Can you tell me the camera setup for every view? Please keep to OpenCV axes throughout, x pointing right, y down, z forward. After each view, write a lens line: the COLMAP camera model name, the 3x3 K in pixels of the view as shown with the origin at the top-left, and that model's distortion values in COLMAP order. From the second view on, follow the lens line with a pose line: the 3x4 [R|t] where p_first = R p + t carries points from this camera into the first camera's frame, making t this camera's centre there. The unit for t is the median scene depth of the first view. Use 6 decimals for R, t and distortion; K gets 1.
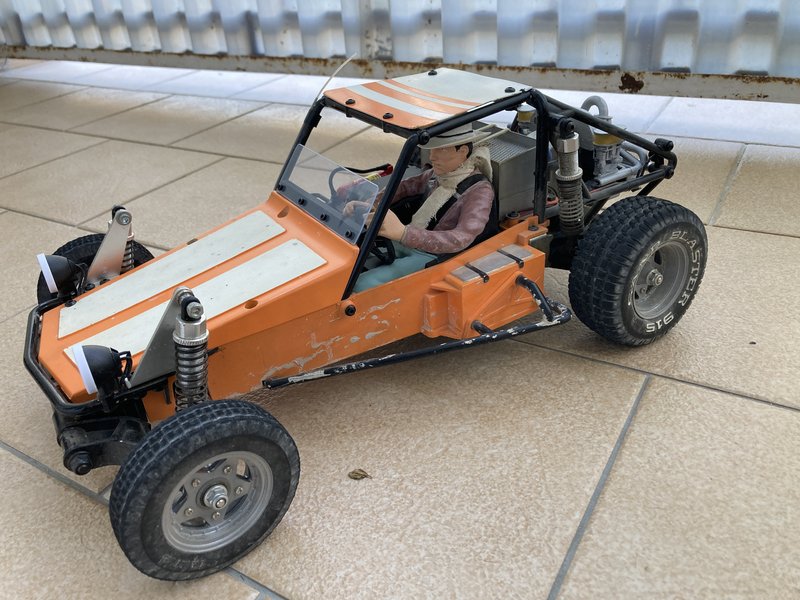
lens RADIAL K [[664.0, 0, 400.0], [0, 664.0, 300.0], [0, 0, 1]] dist [-0.028262, 0.019181]
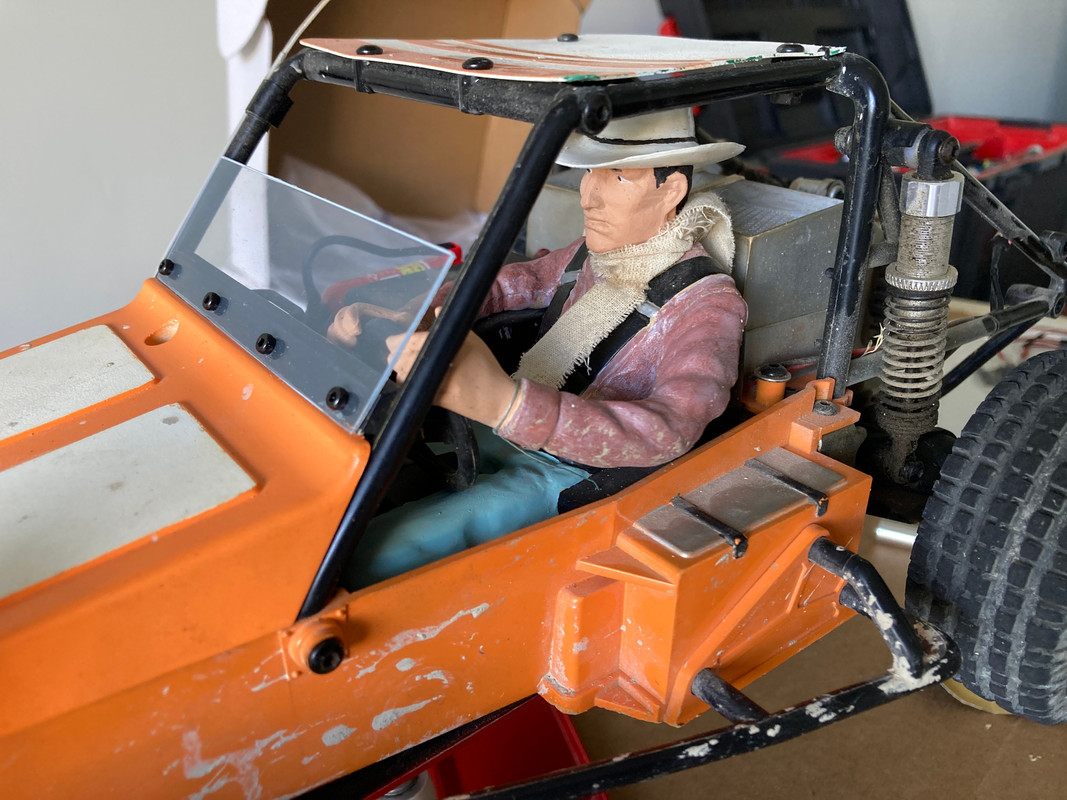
lens RADIAL K [[889.8, 0, 530.9], [0, 889.8, 372.8], [0, 0, 1]] dist [-0.002394, -0.002823]
pose [[0.992343, 0.052495, 0.111798, -0.032870], [-0.035787, 0.988559, -0.146526, -0.048668], [-0.118211, 0.141403, 0.982869, 0.537757]]
